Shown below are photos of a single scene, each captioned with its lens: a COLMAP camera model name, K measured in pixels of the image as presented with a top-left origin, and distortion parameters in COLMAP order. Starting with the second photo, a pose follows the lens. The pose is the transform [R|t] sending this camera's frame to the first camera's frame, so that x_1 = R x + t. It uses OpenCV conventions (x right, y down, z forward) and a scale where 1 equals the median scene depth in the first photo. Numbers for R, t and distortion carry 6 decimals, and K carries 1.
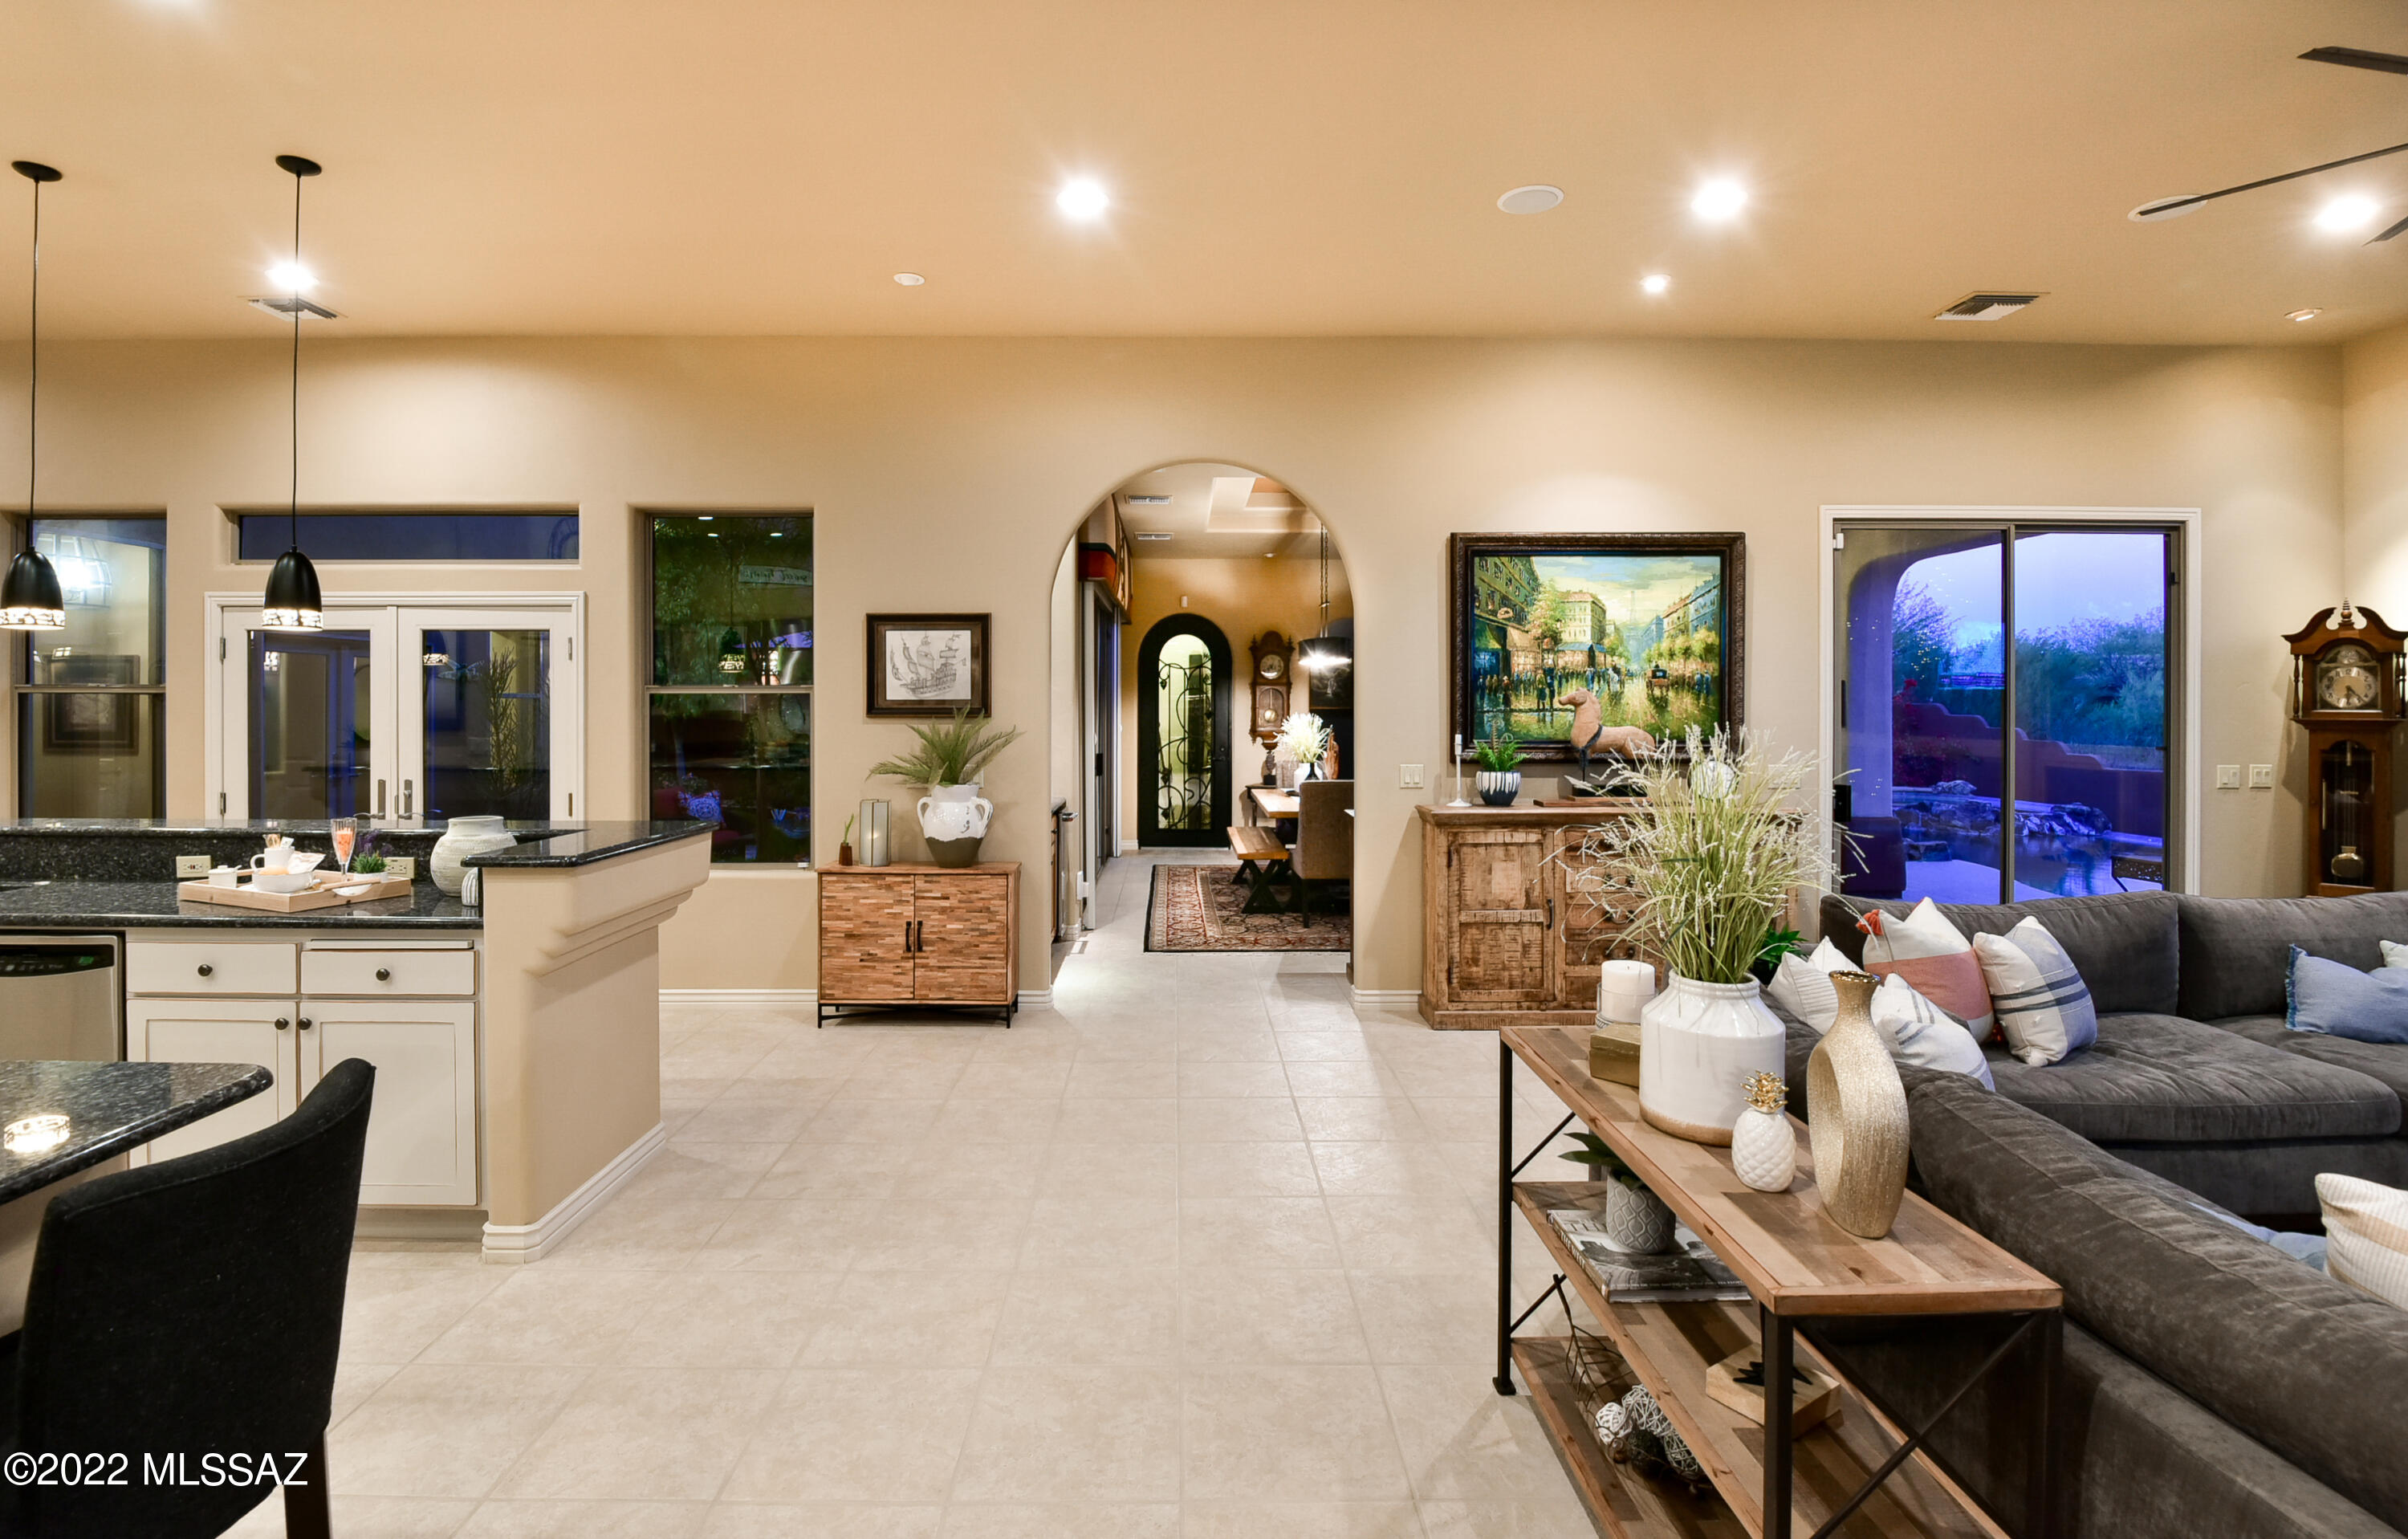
lens RADIAL K [[1138.8, 0, 1187.7], [0, 1138.8, 710.9], [0, 0, 1]] dist [-0.013178, -0.003550]
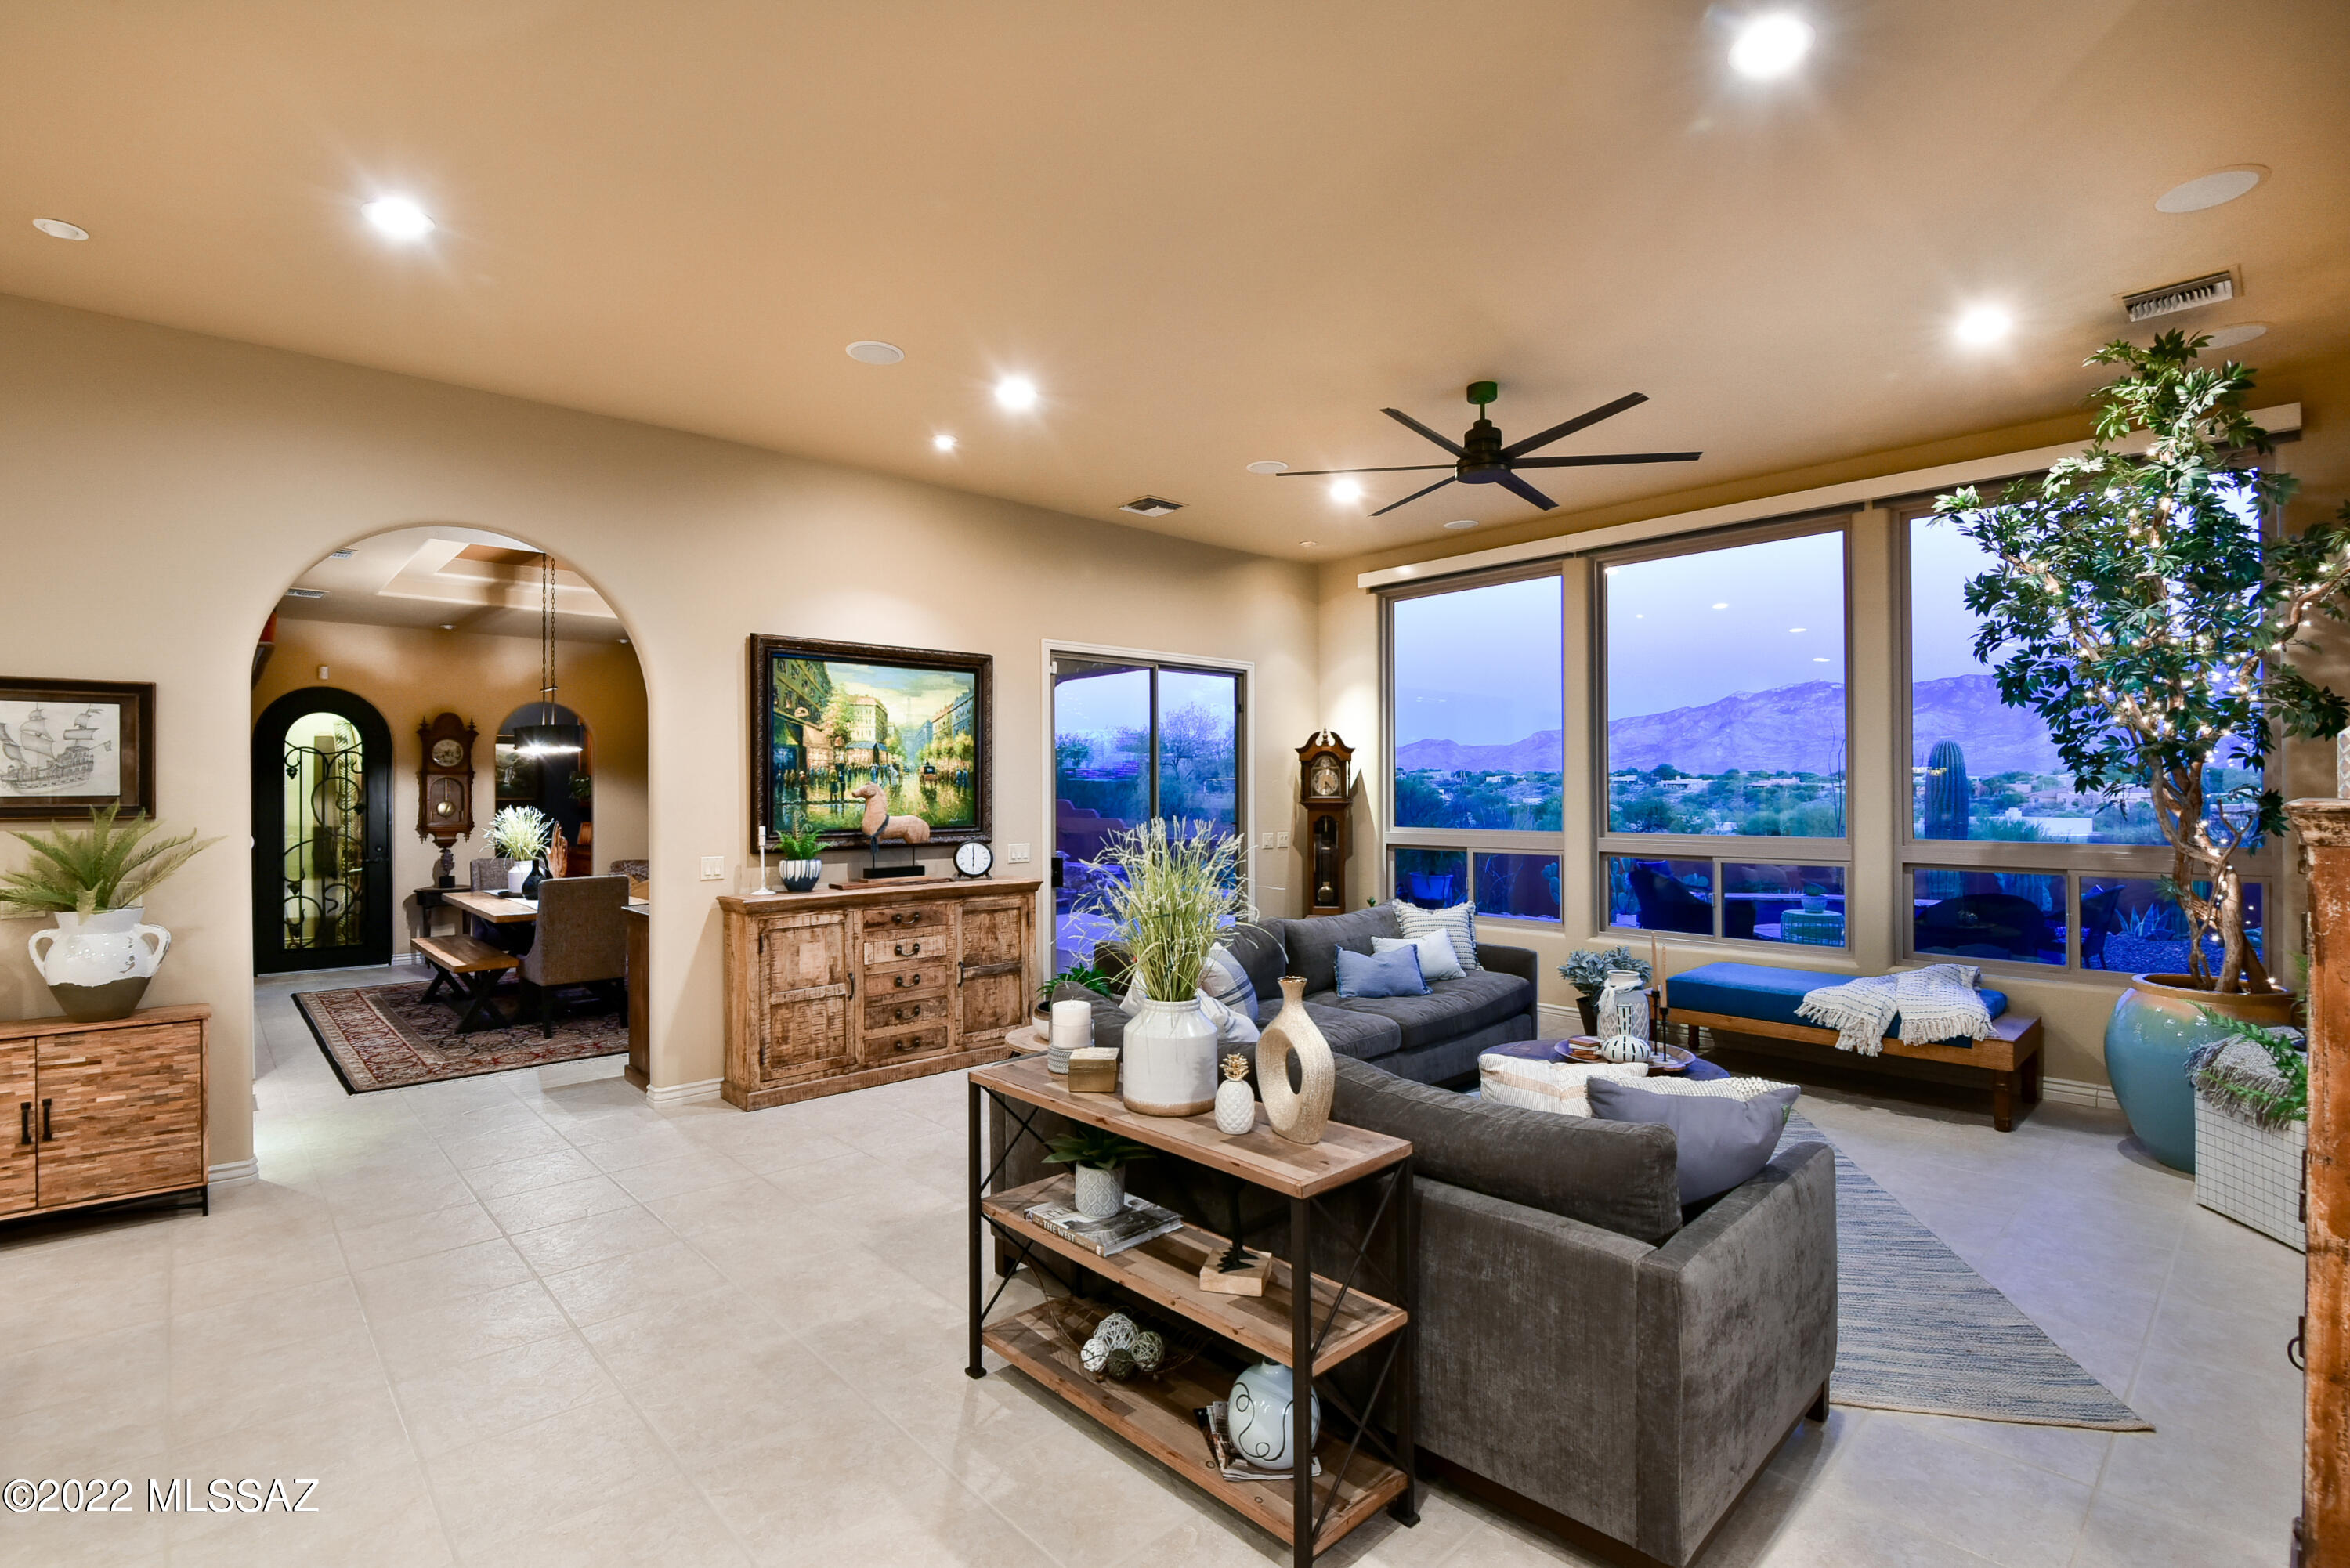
lens RADIAL K [[1081.6, 0, 1180.5], [0, 1081.6, 785.7], [0, 0, 1]] dist [-0.010474, -0.005596]
pose [[0.737761, -0.000614, 0.675061, -0.150112], [0.008104, 0.999936, -0.007947, -0.005490], [-0.675013, 0.011334, 0.737719, 0.003320]]
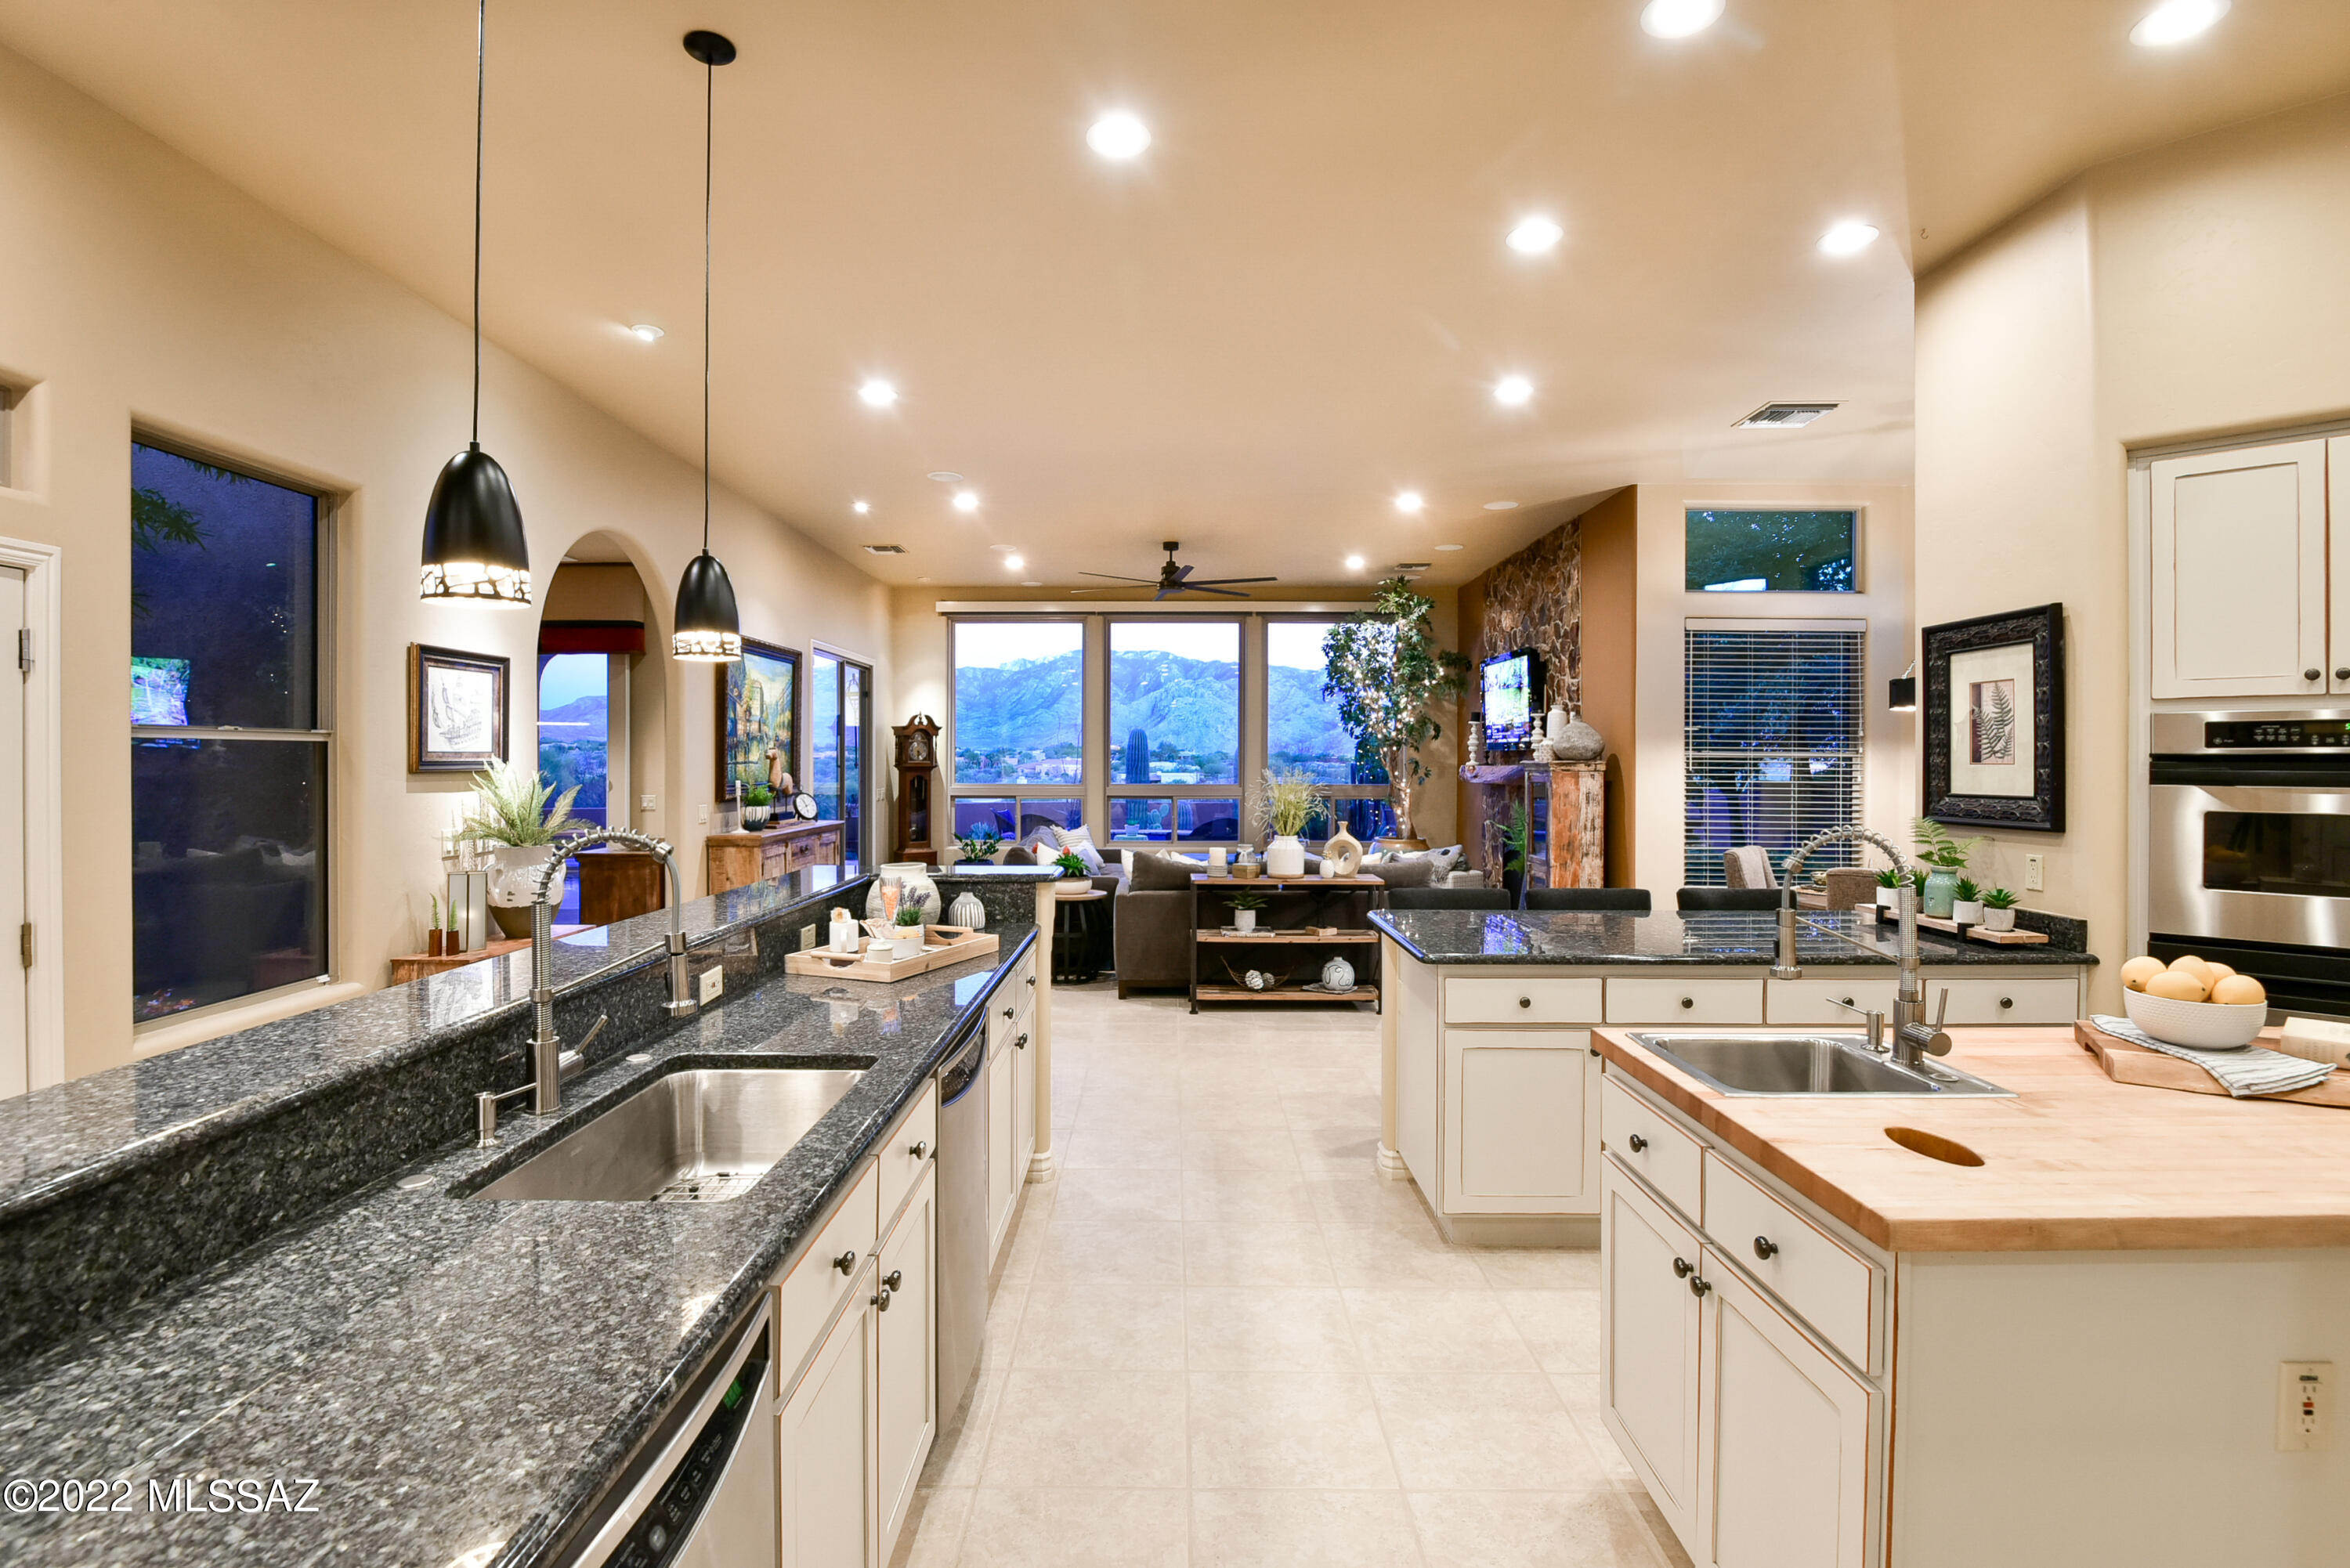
lens RADIAL K [[1081.6, 0, 1167.0], [0, 1081.6, 767.5], [0, 0, 1]] dist [-0.010474, -0.005596]
pose [[0.016455, -0.007531, 0.999836, -1.045979], [0.001677, 0.999970, 0.007504, -0.003638], [-0.999863, 0.001553, 0.016467, 0.466370]]
